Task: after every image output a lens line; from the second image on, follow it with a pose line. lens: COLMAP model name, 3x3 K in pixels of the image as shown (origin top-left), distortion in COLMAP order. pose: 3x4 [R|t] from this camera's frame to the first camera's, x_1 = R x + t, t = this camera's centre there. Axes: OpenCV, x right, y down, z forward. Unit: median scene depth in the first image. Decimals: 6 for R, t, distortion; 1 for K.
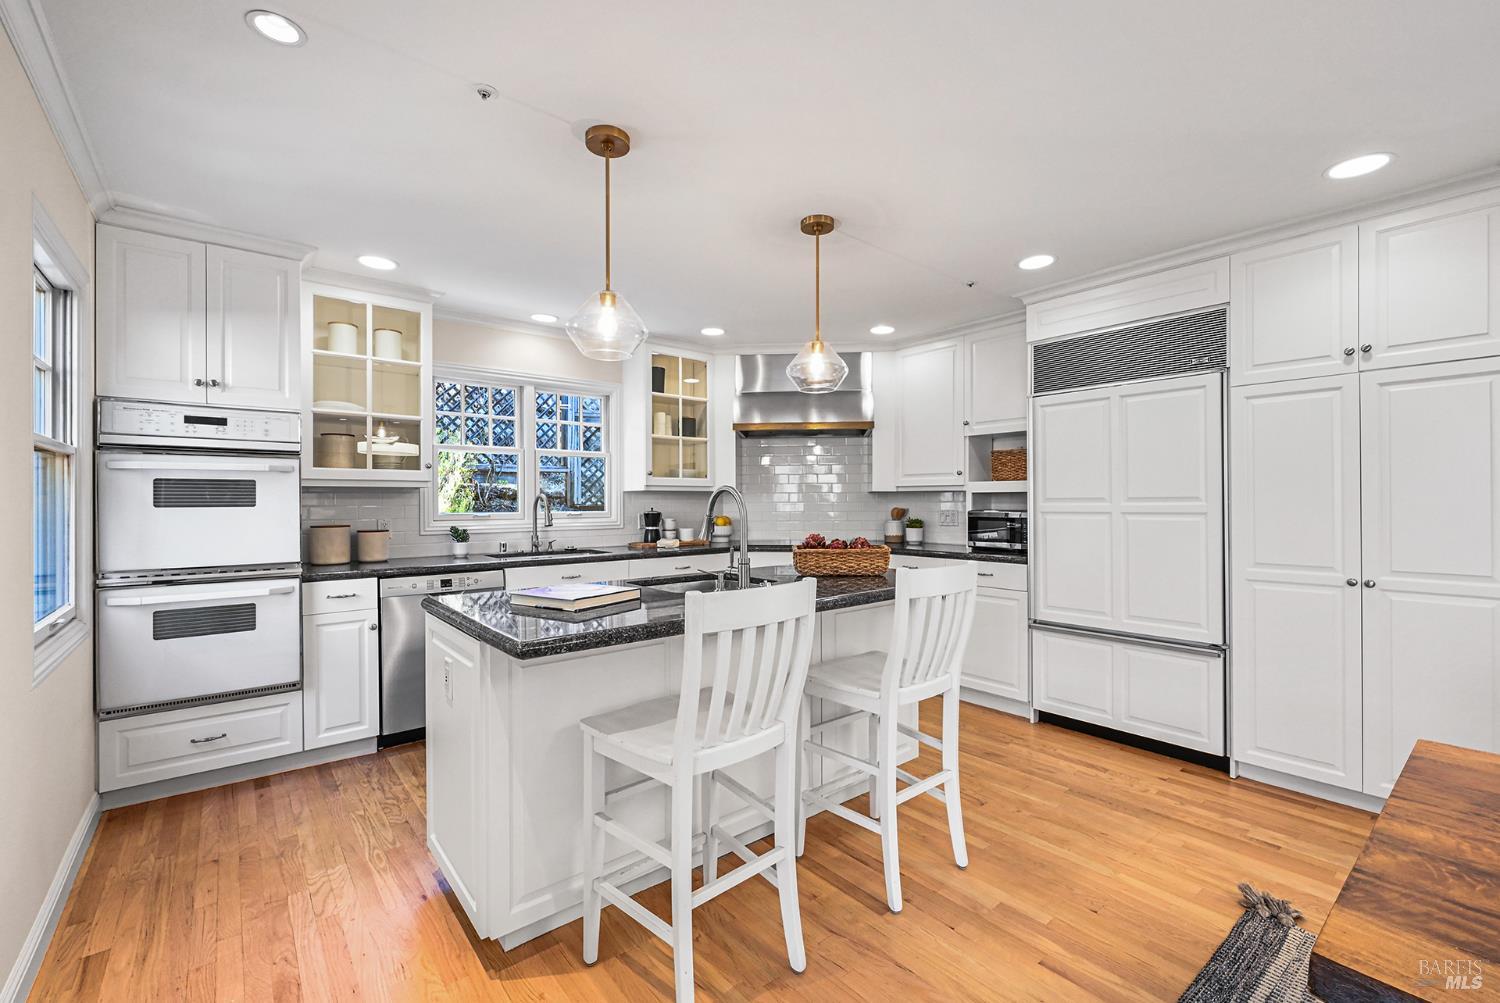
lens RADIAL K [[638.4, 0, 749.8], [0, 638.4, 497.8], [0, 0, 1]] dist [-0.000093, 0.000005]
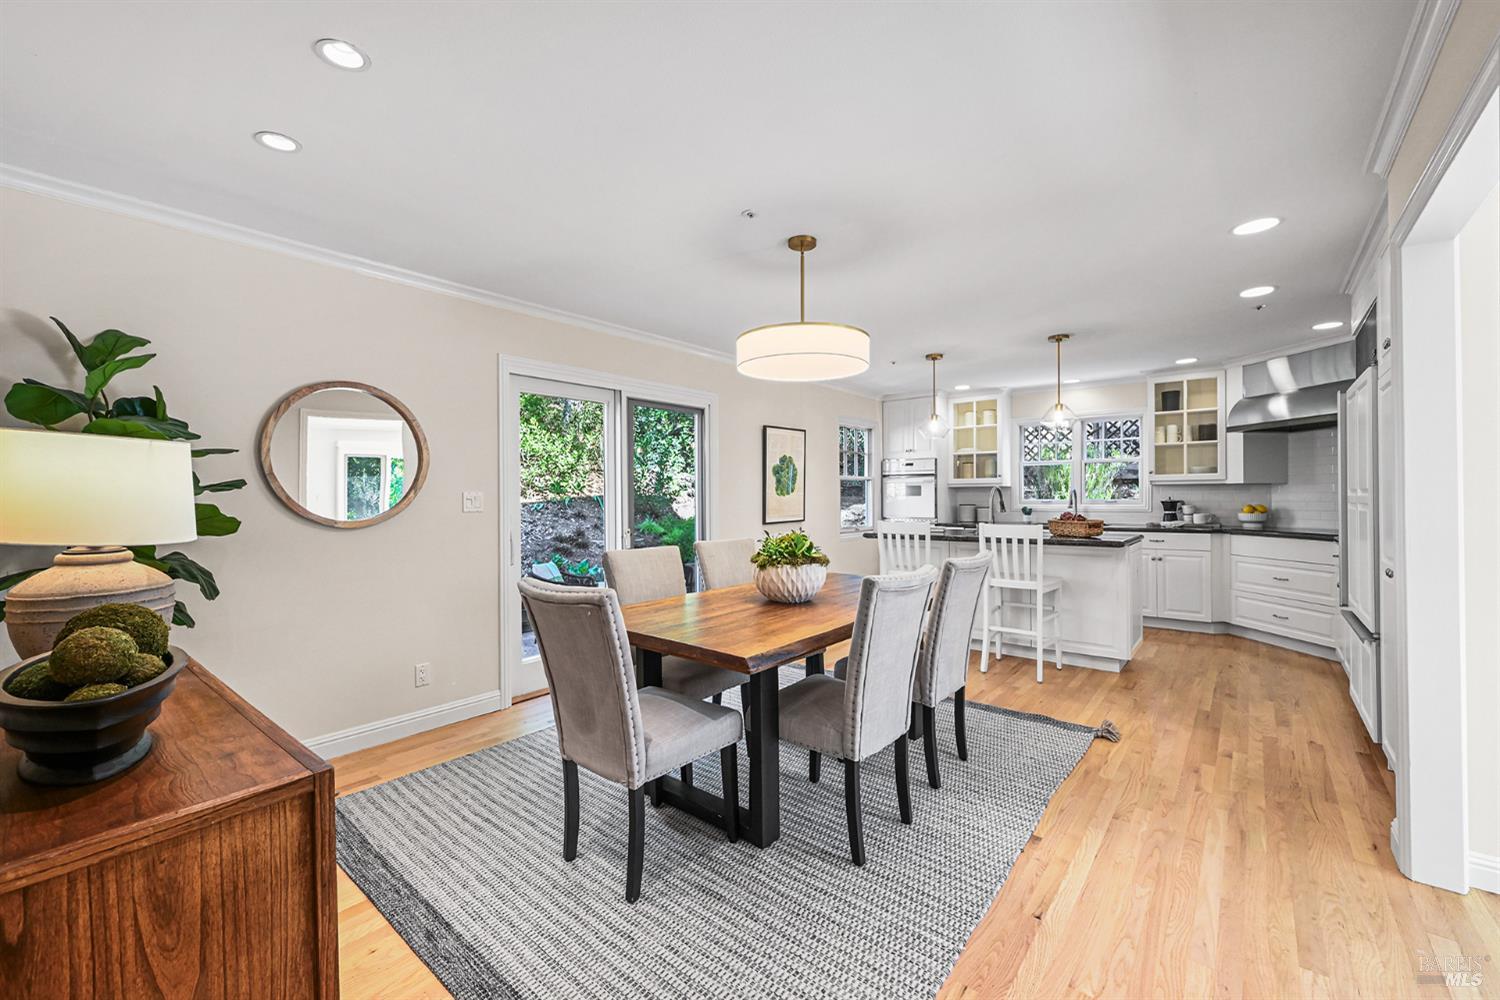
lens RADIAL K [[602.8, 0, 757.4], [0, 602.8, 493.8], [0, 0, 1]] dist [-0.000891, -0.000059]
pose [[0.194200, -0.003216, -0.980957, 1.101079], [0.010591, 0.999943, -0.001182, 0.001438], [0.980905, -0.010159, 0.194223, -0.104149]]
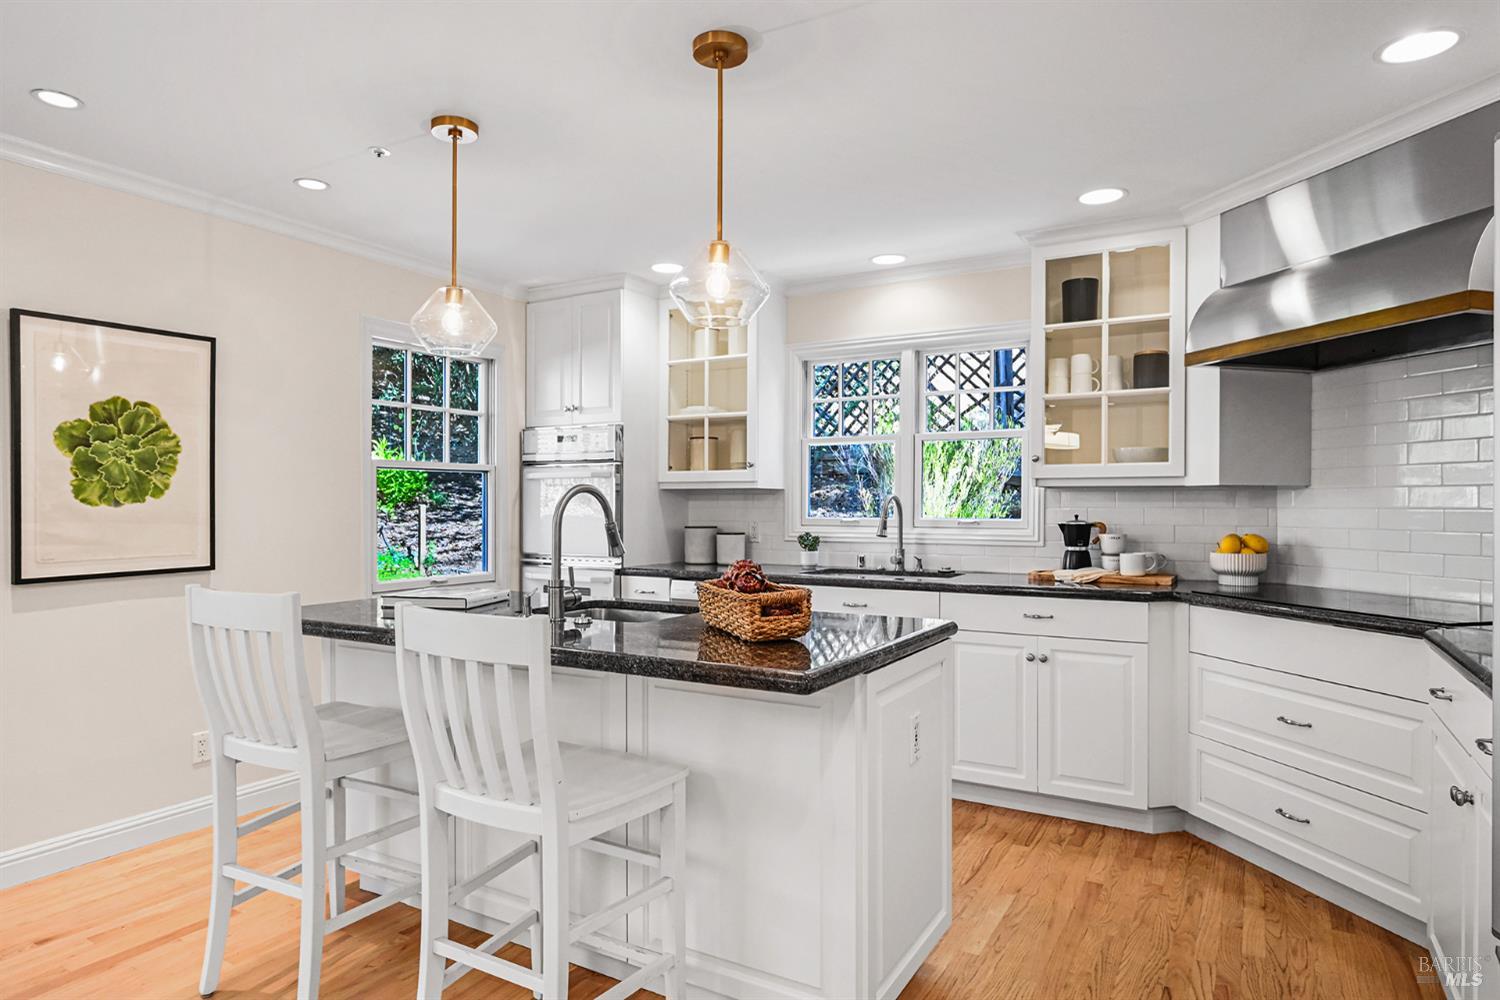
lens RADIAL K [[865.8, 0, 744.5], [0, 865.8, 503.2], [0, 0, 1]] dist [-0.006165, -0.001108]
pose [[0.339693, 0.000684, -0.940536, 0.612768], [0.001543, 0.999998, 0.001285, 0.003481], [0.940535, -0.001888, 0.339691, 0.517688]]
